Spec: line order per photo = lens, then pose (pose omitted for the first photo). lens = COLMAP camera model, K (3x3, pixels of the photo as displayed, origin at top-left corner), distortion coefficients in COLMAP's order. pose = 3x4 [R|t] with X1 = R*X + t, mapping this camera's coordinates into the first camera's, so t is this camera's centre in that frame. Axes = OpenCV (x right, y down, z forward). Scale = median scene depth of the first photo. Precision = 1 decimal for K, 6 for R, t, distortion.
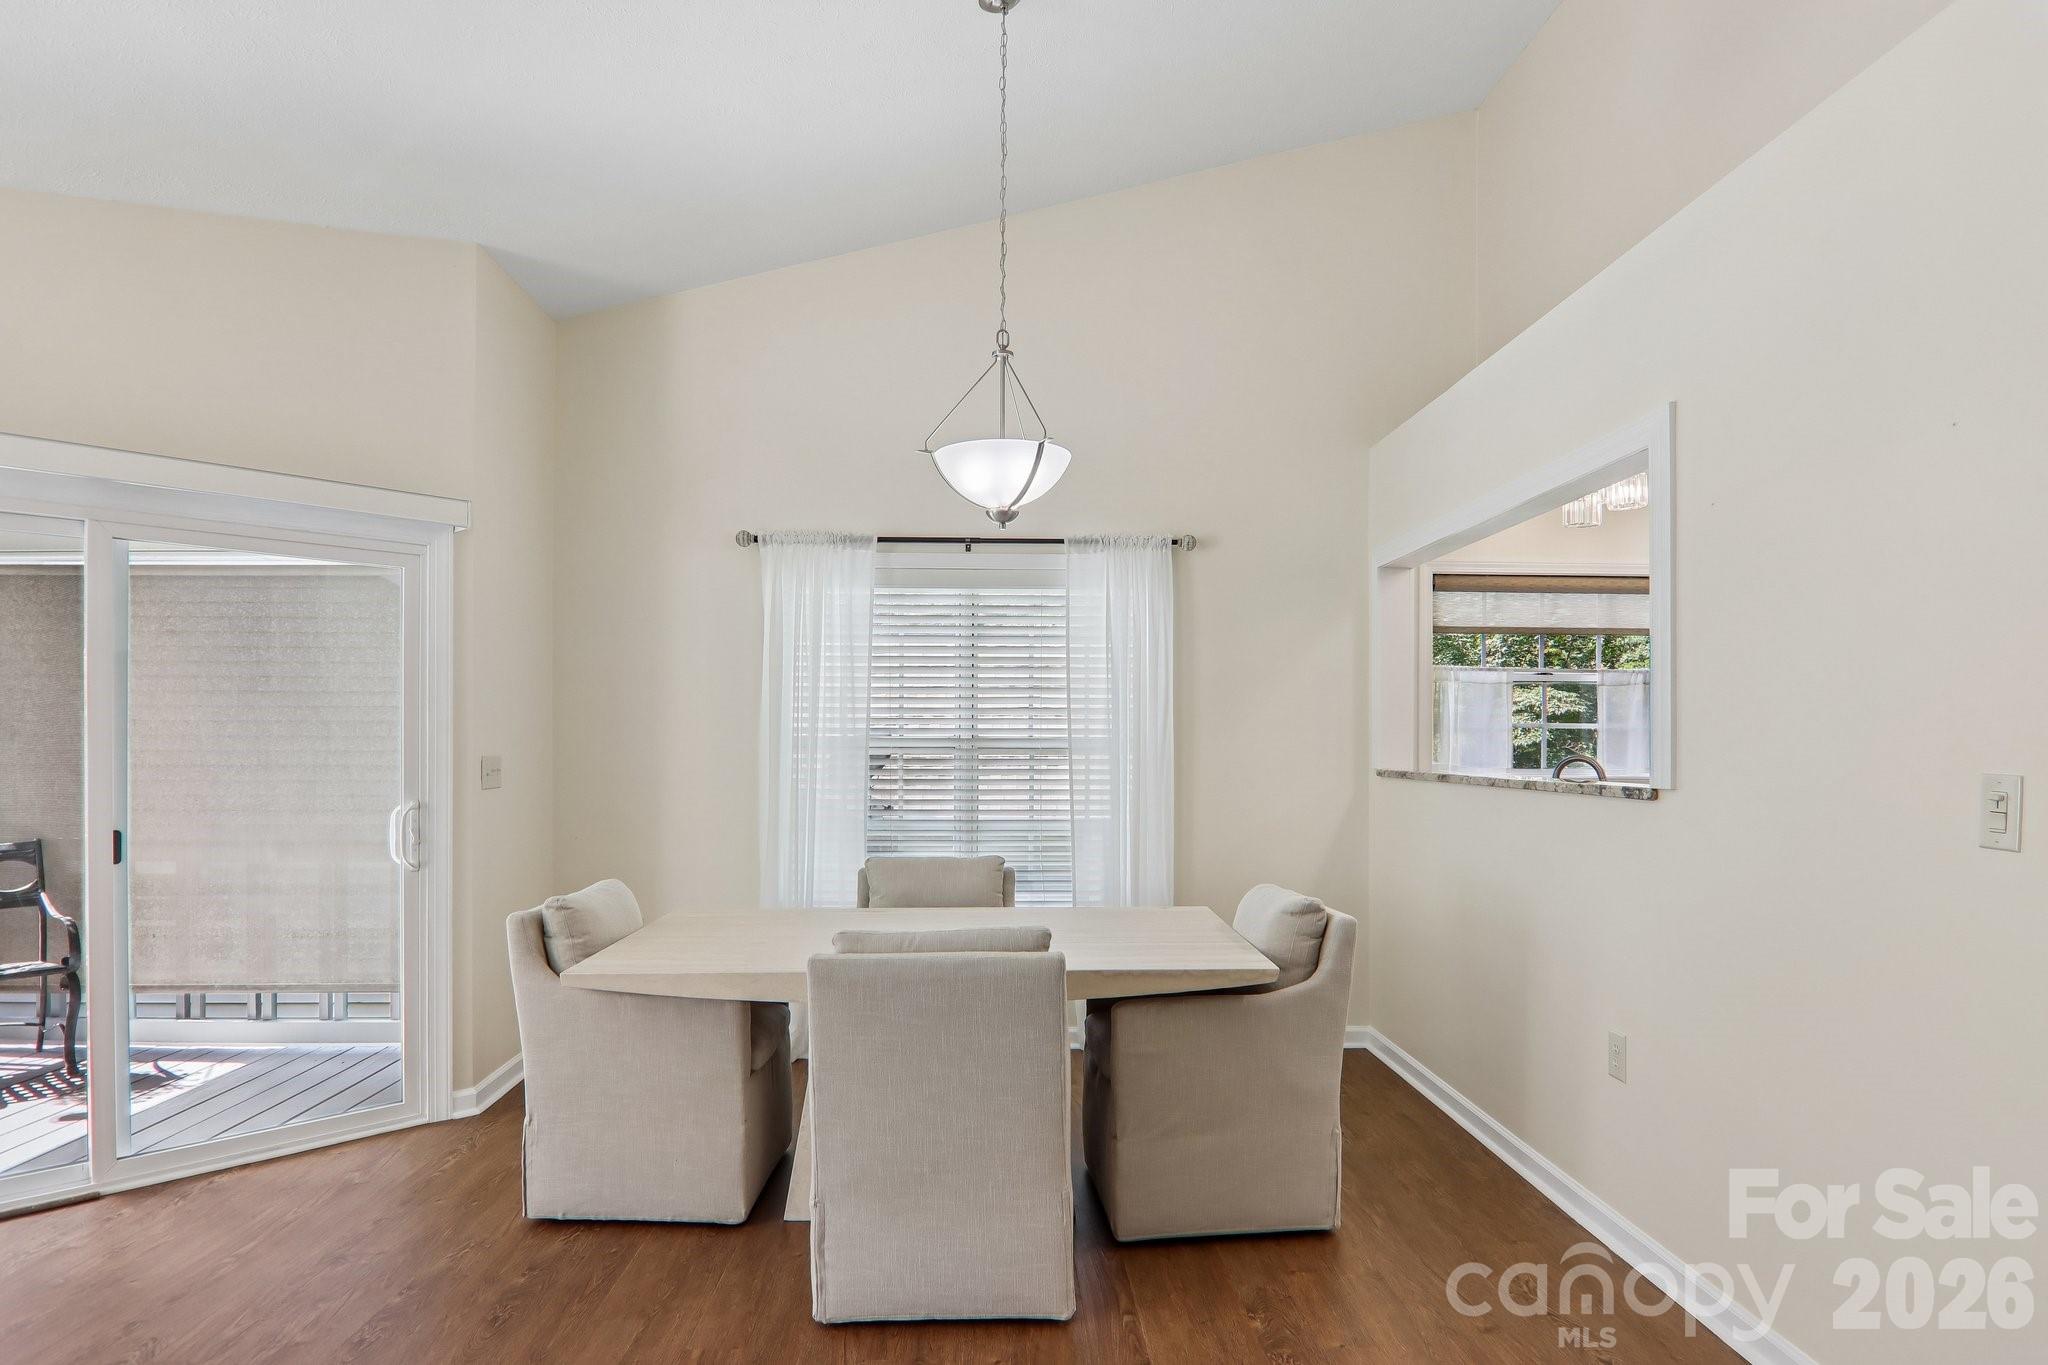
lens RADIAL K [[1146.0, 0, 1019.1], [0, 1146.0, 743.5], [0, 0, 1]] dist [0.003848, -0.017459]
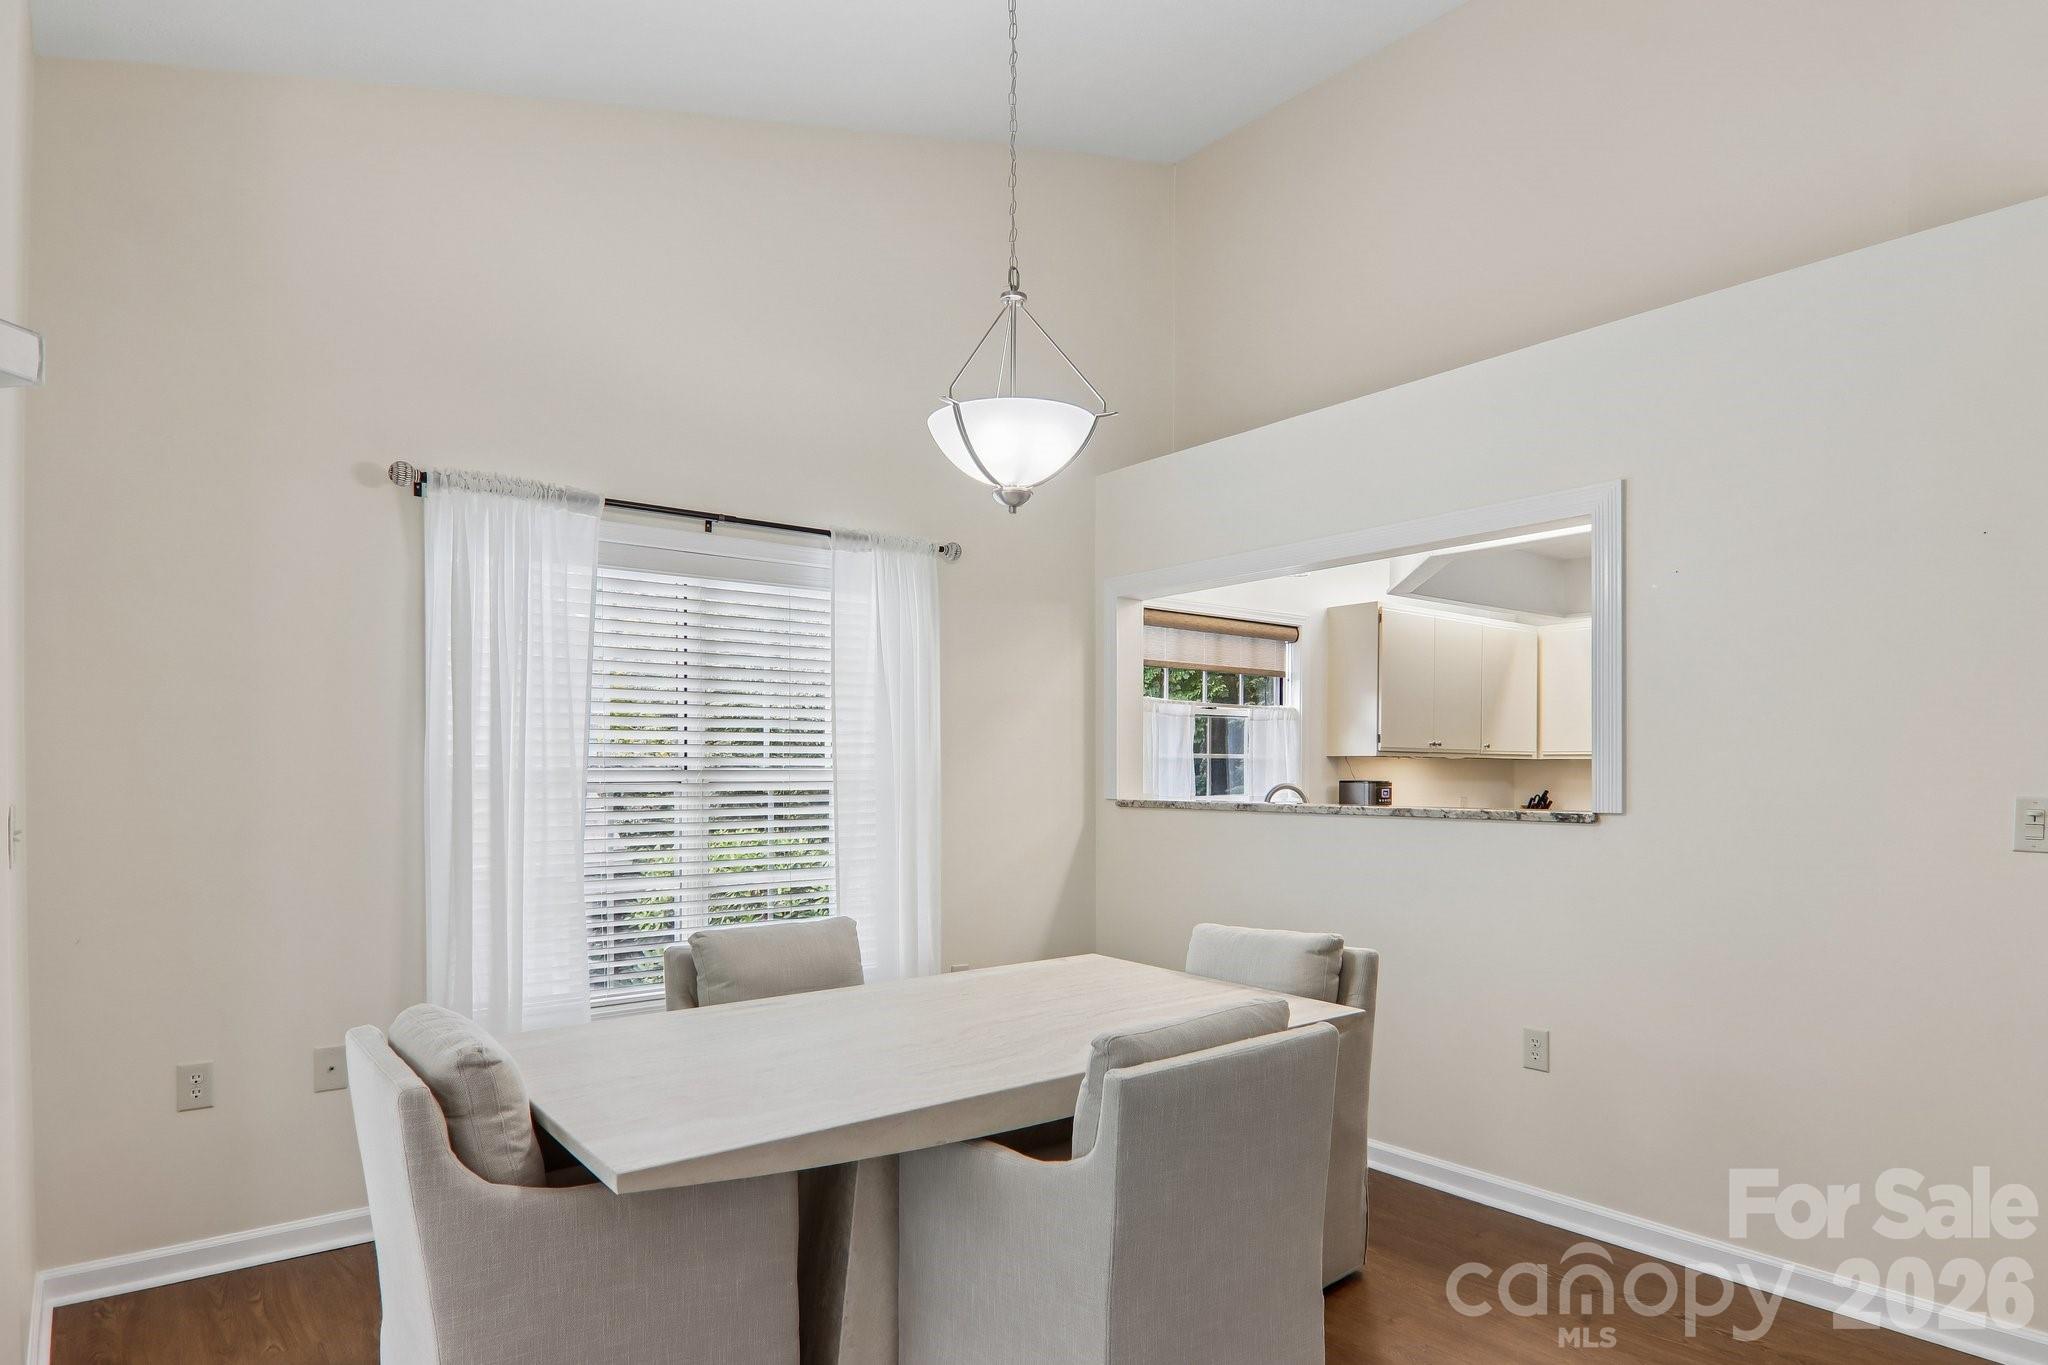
lens RADIAL K [[1146.0, 0, 1033.3], [0, 1146.0, 769.1], [0, 0, 1]] dist [0.003848, -0.017459]
pose [[0.801477, -0.003223, 0.598017, -0.344947], [0.004172, 0.999991, -0.000202, -0.004224], [-0.598011, 0.002657, 0.801483, 0.243484]]
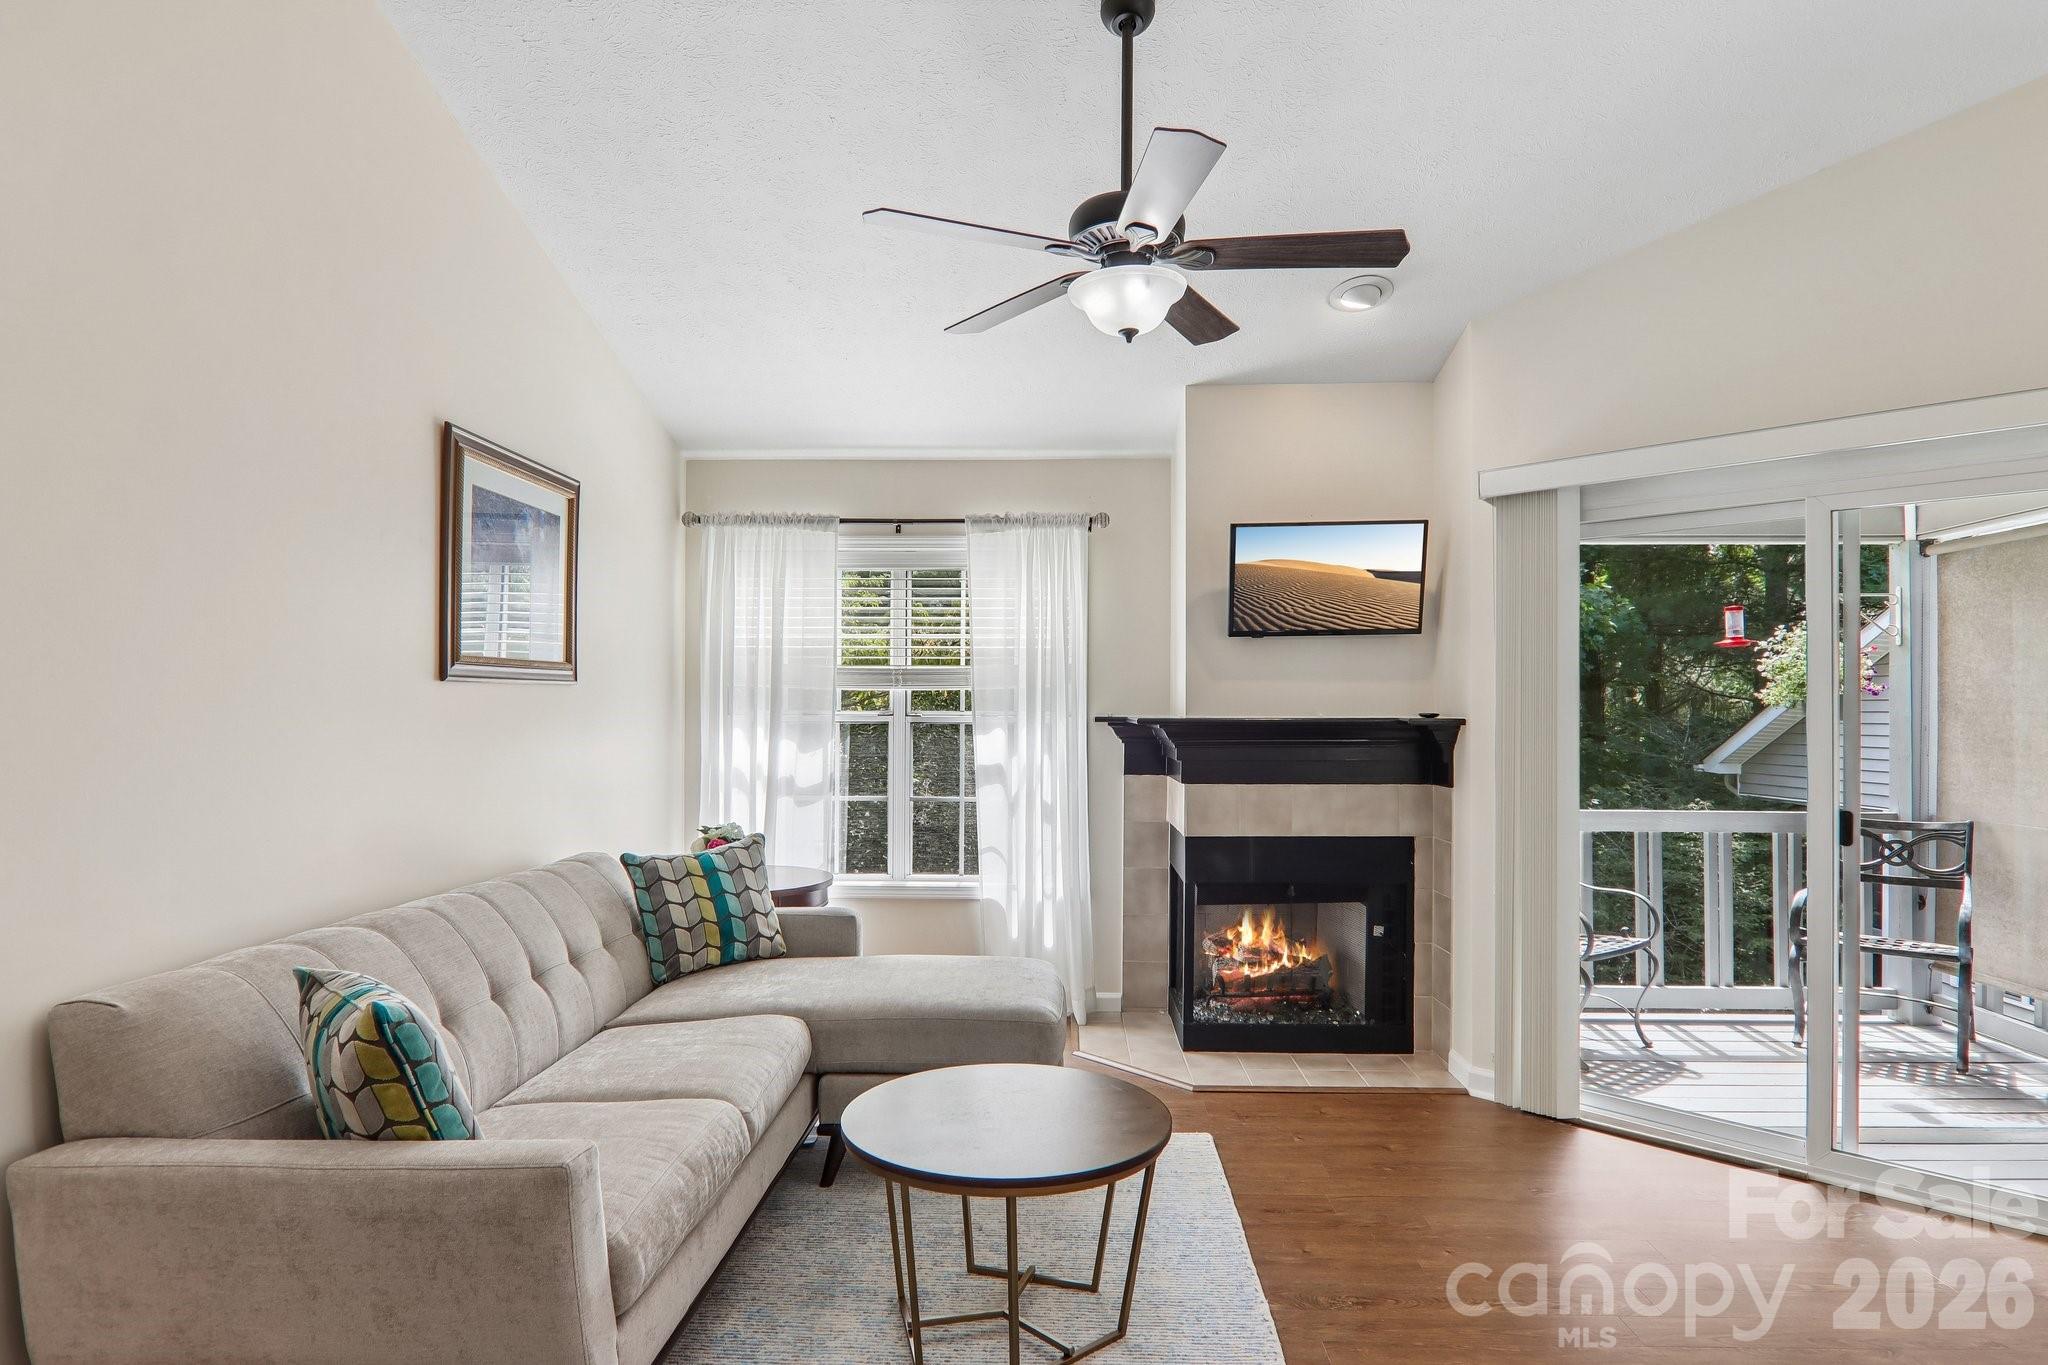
lens RADIAL K [[1146.0, 0, 1026.2], [0, 1146.0, 699.2], [0, 0, 1]] dist [0.003848, -0.017459]
pose [[-0.065350, -0.013559, -0.997770, 0.159220], [-0.009361, 0.999872, -0.012974, 0.000320], [0.997819, 0.008492, -0.065468, 0.263227]]
